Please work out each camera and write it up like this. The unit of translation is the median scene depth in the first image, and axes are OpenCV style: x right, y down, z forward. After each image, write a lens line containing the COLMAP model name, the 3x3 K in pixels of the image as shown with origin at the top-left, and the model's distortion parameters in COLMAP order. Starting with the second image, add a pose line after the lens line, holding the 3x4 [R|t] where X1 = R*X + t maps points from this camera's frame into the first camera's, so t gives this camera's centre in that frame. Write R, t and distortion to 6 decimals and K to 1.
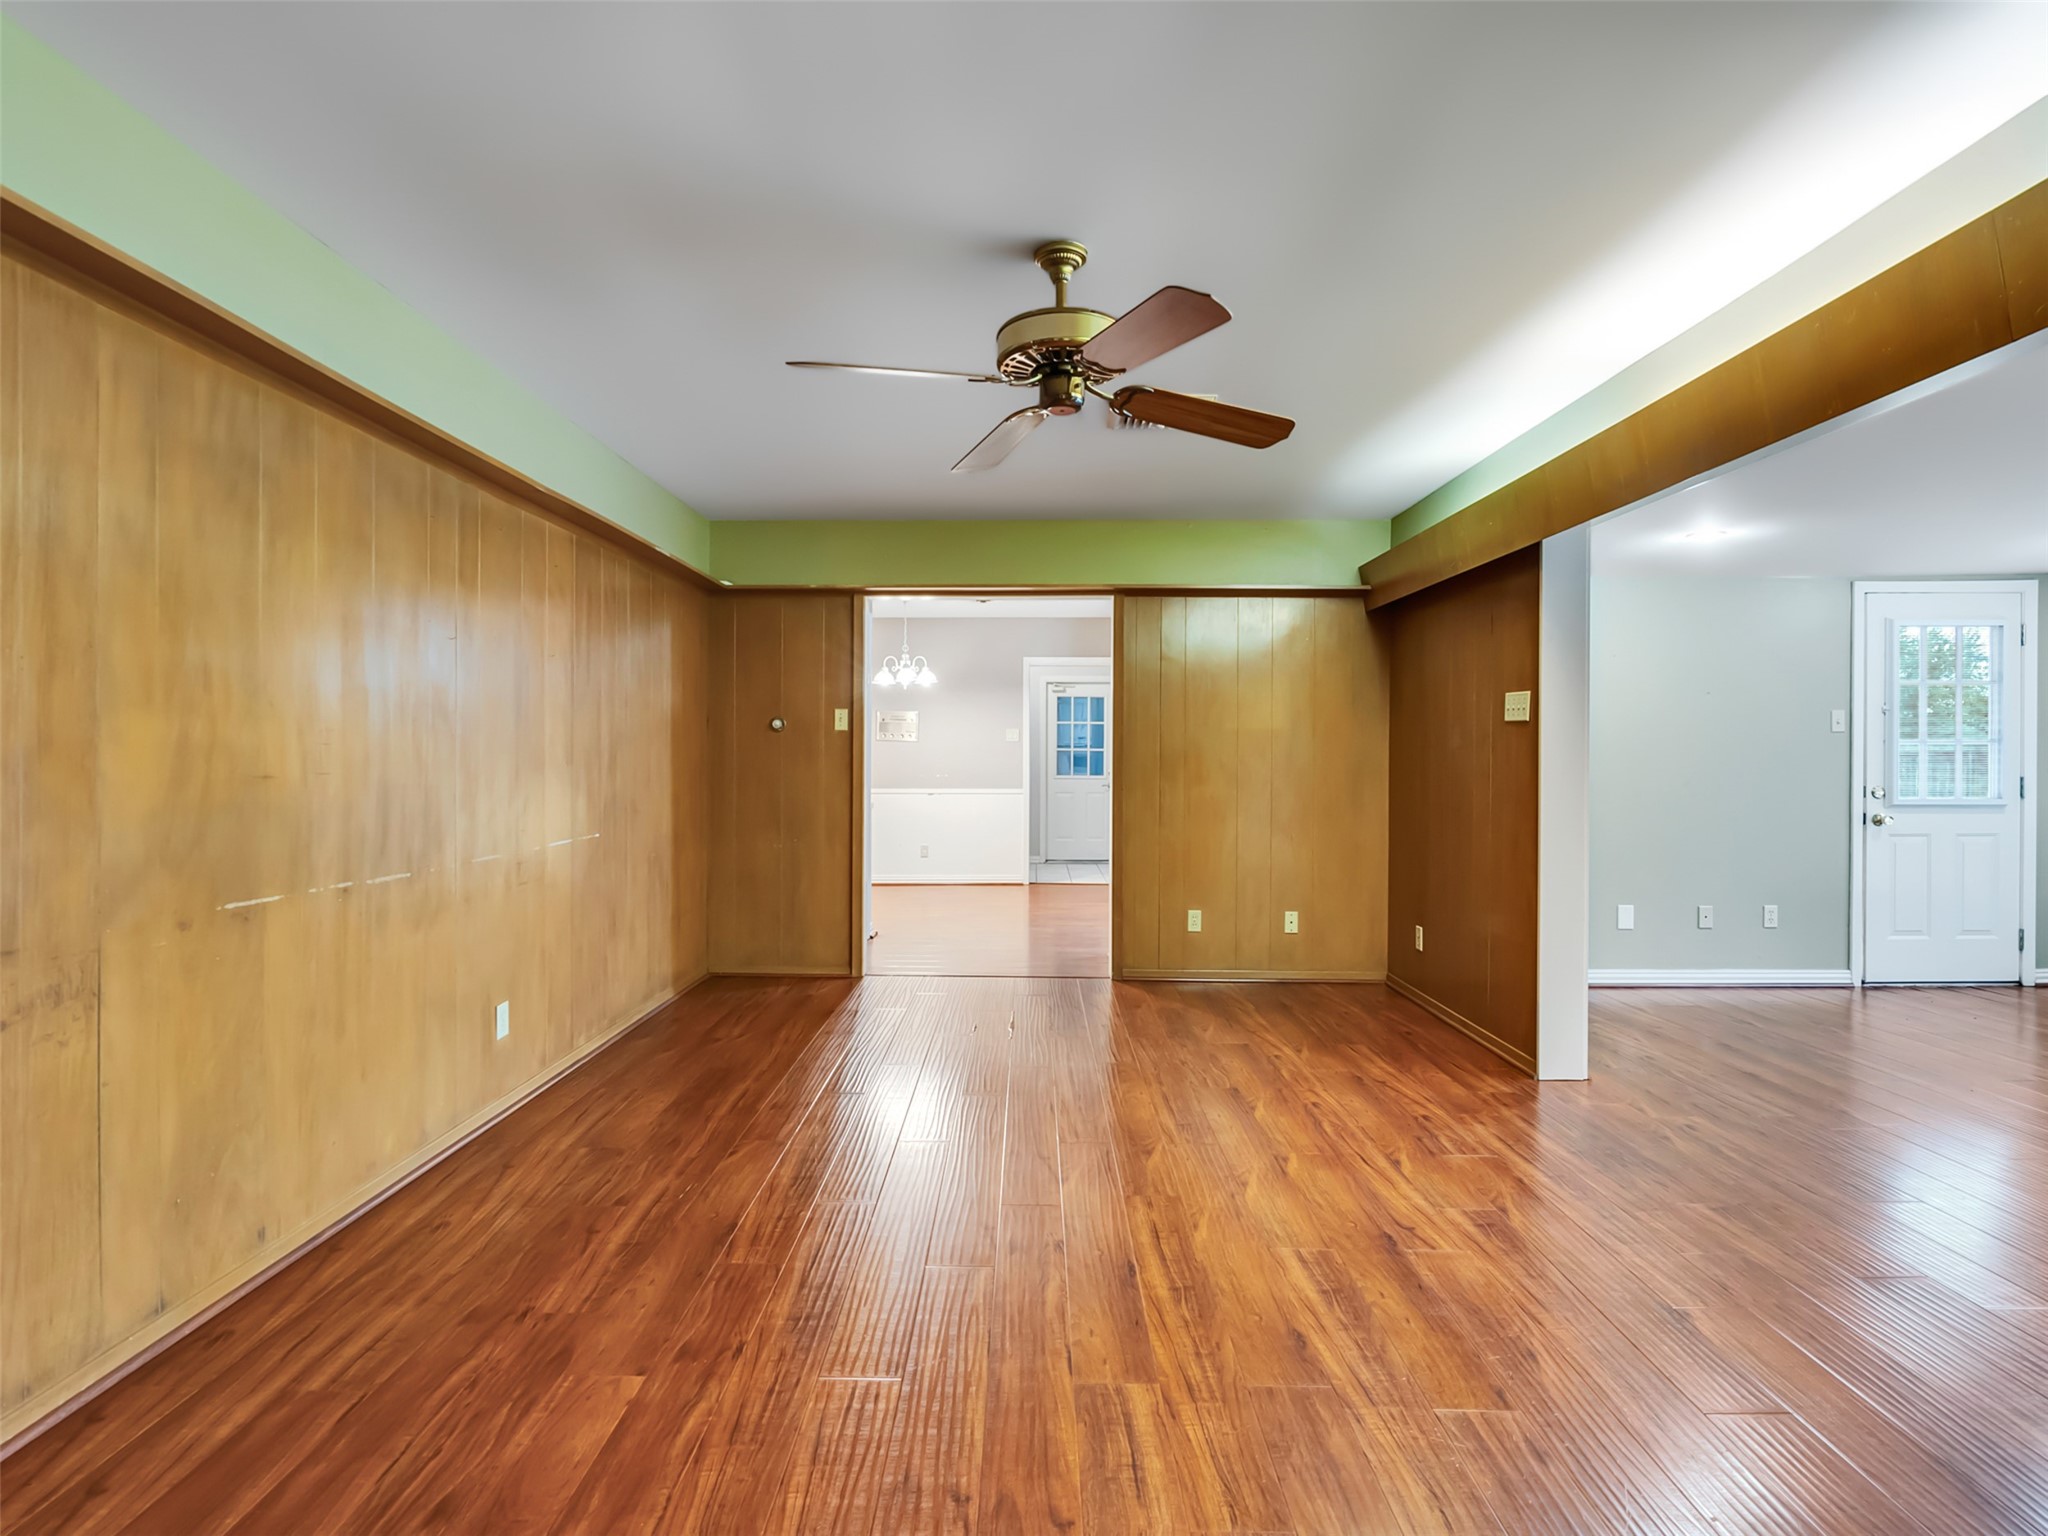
lens RADIAL K [[1042.6, 0, 1012.0], [0, 1042.6, 761.9], [0, 0, 1]] dist [-0.015814, 0.005140]
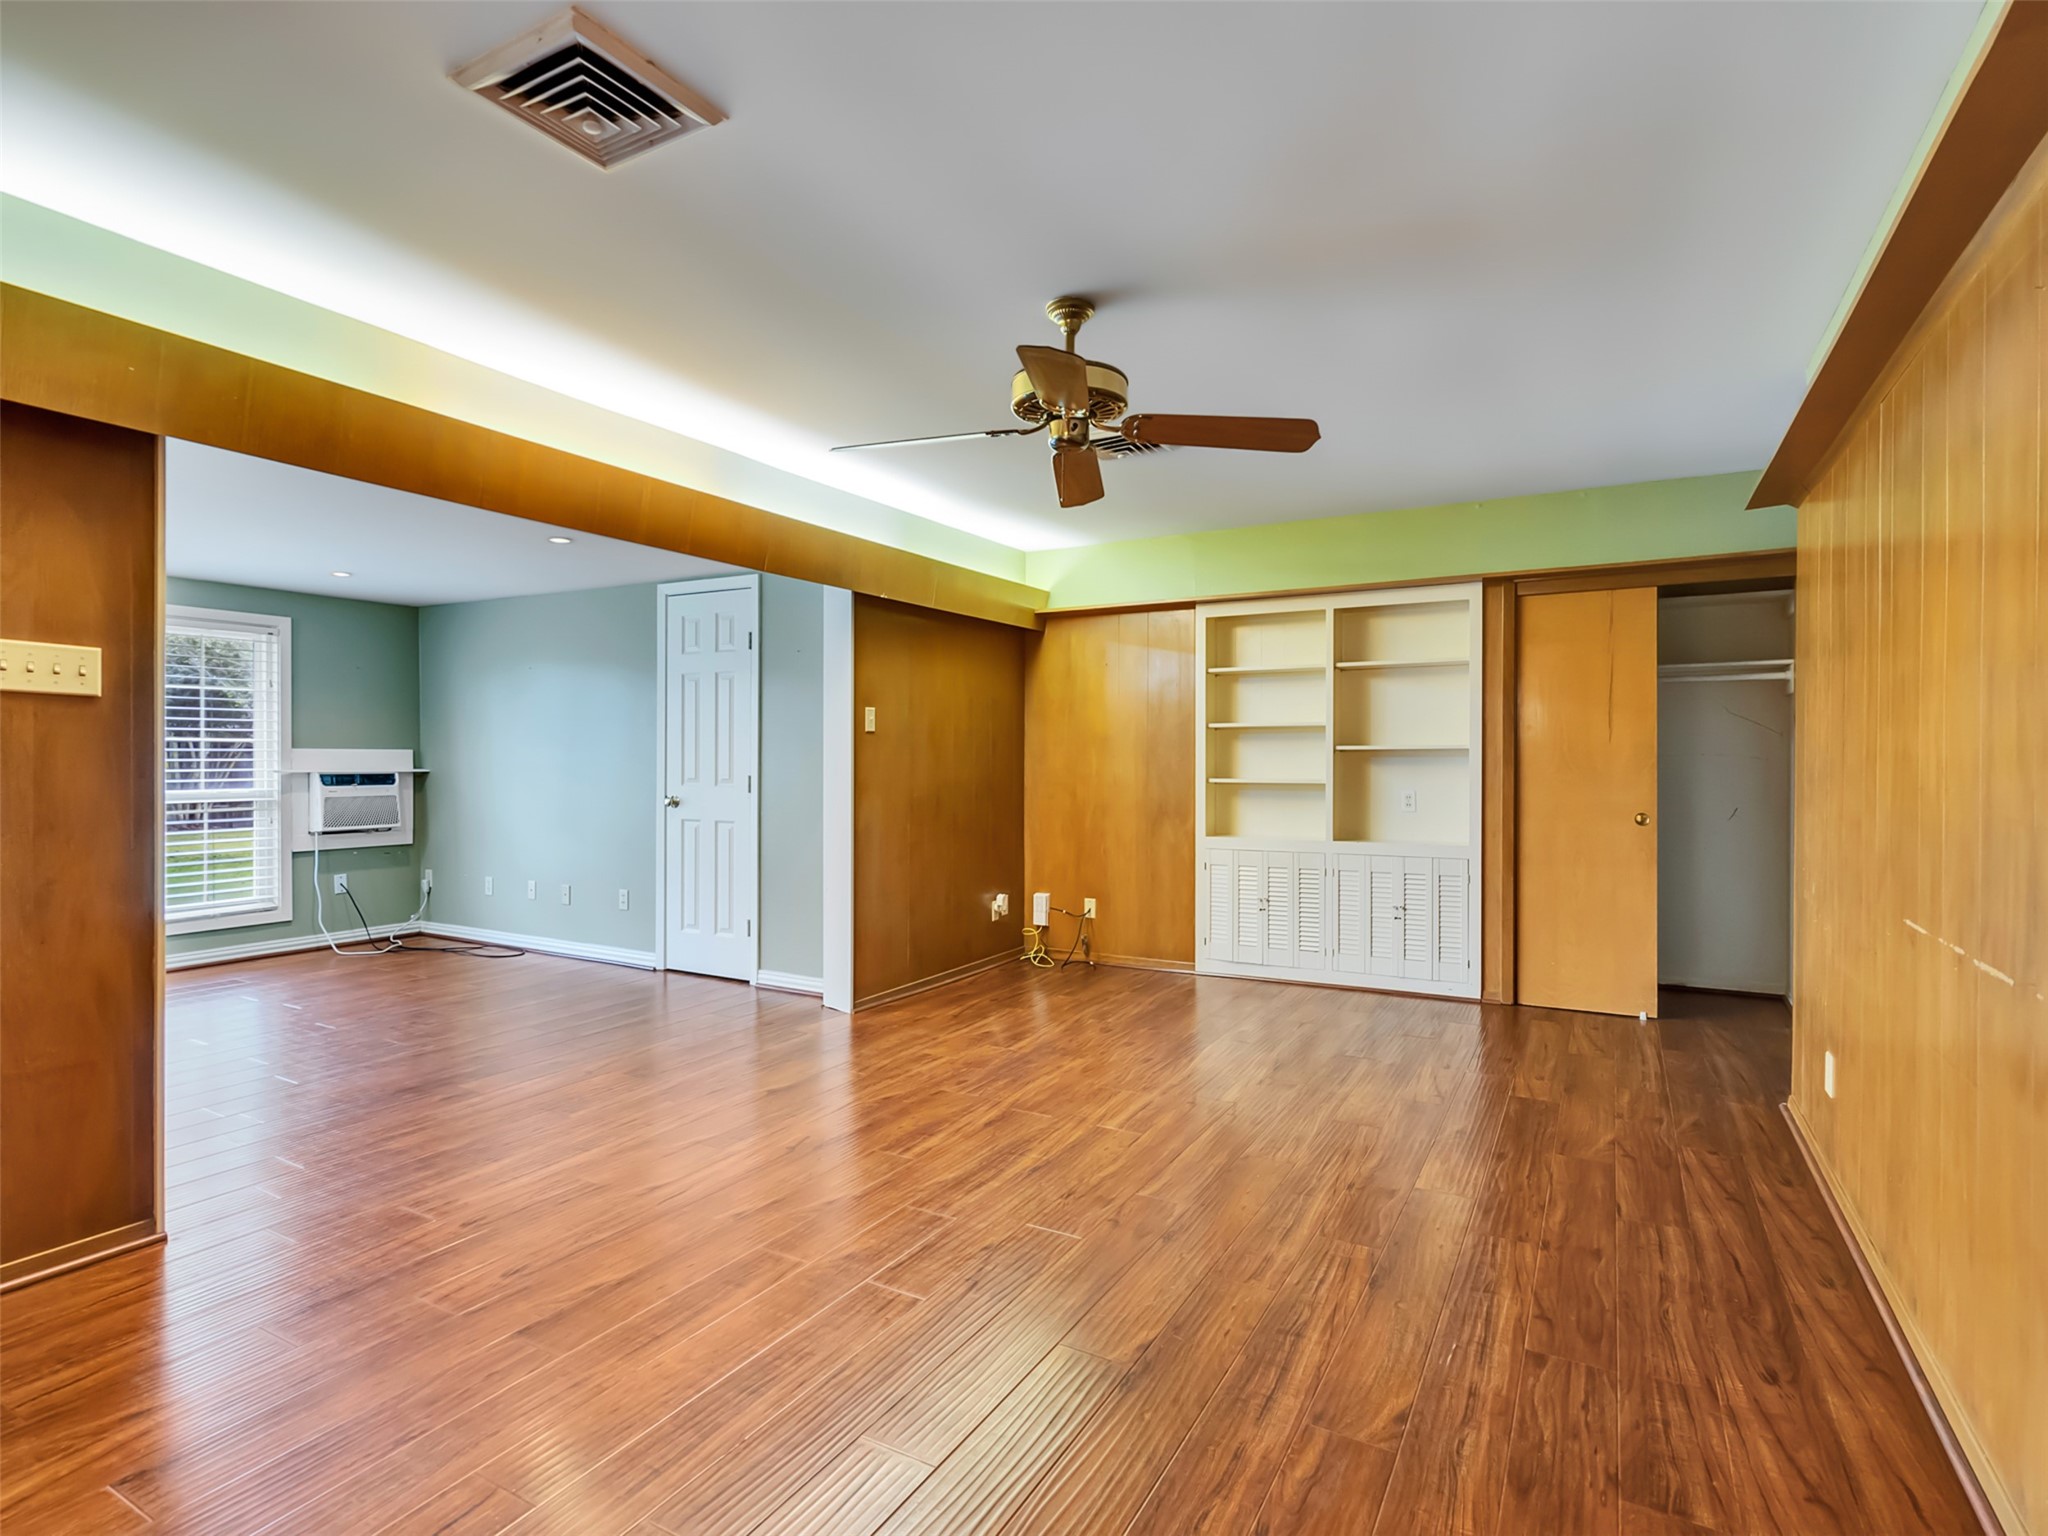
lens RADIAL K [[1042.6, 0, 1012.0], [0, 1042.6, 761.9], [0, 0, 1]] dist [-0.015814, 0.005140]
pose [[-0.875681, -0.008269, 0.482820, -0.440450], [-0.003941, 0.999942, 0.009978, -0.013772], [-0.482875, 0.006835, -0.875663, 2.010466]]
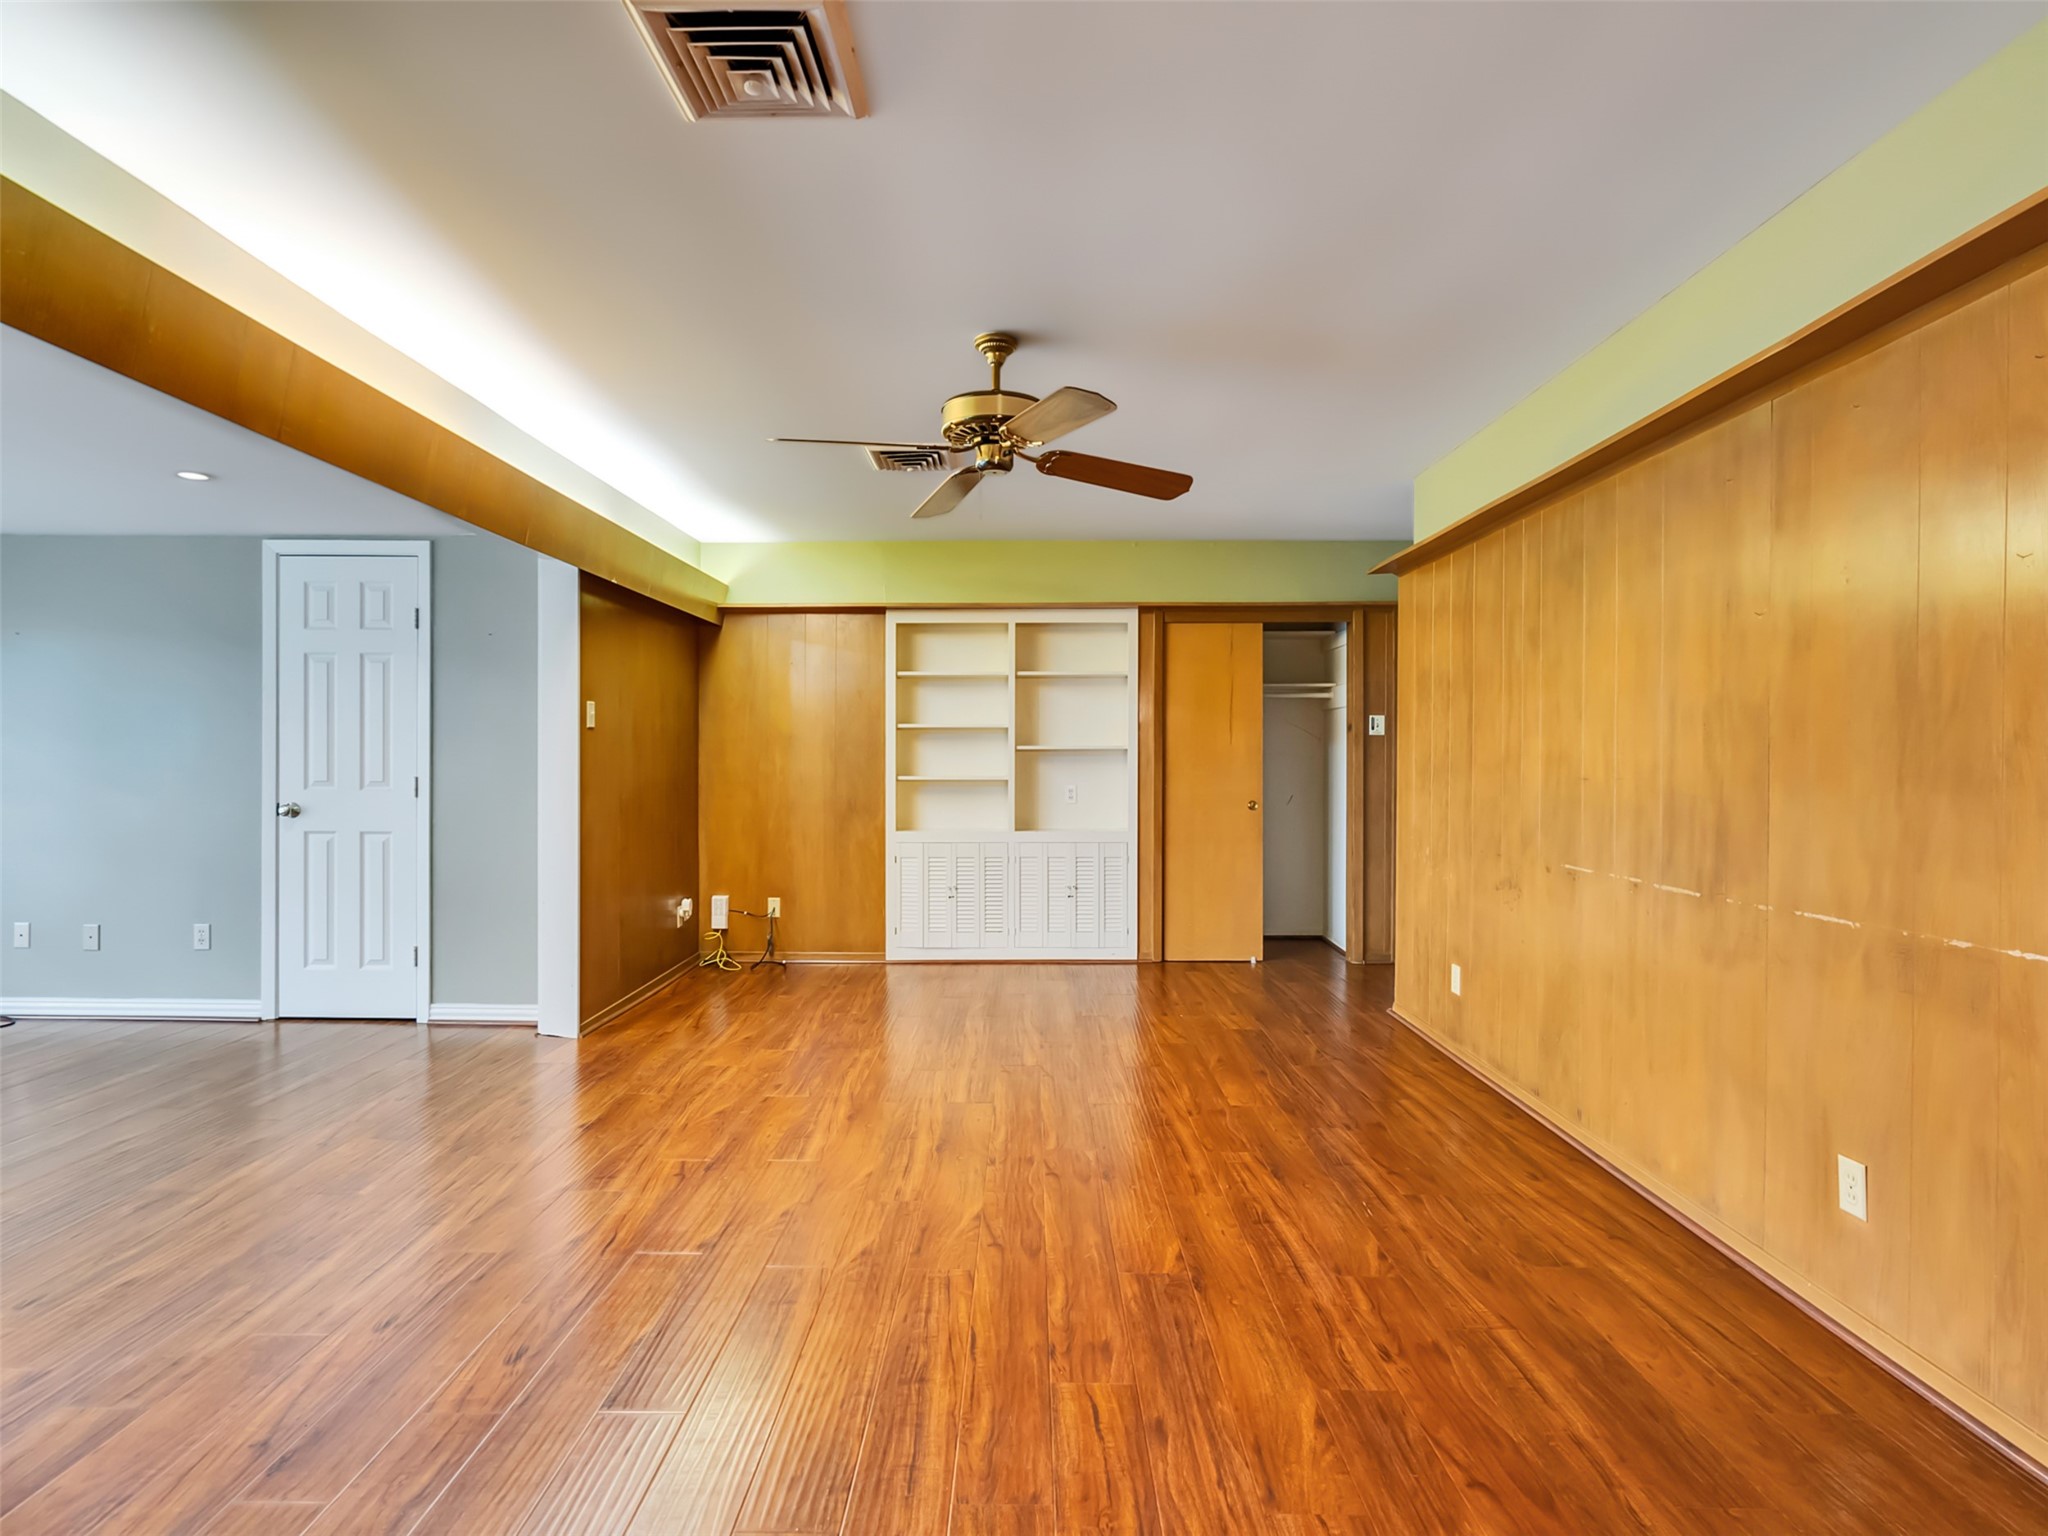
lens RADIAL K [[1042.6, 0, 1012.0], [0, 1042.6, 761.9], [0, 0, 1]] dist [-0.015814, 0.005140]
pose [[-0.999972, -0.007485, -0.000814, 0.025728], [-0.007493, 0.999929, 0.009308, -0.013451], [0.000744, 0.009313, -0.999956, 2.210416]]
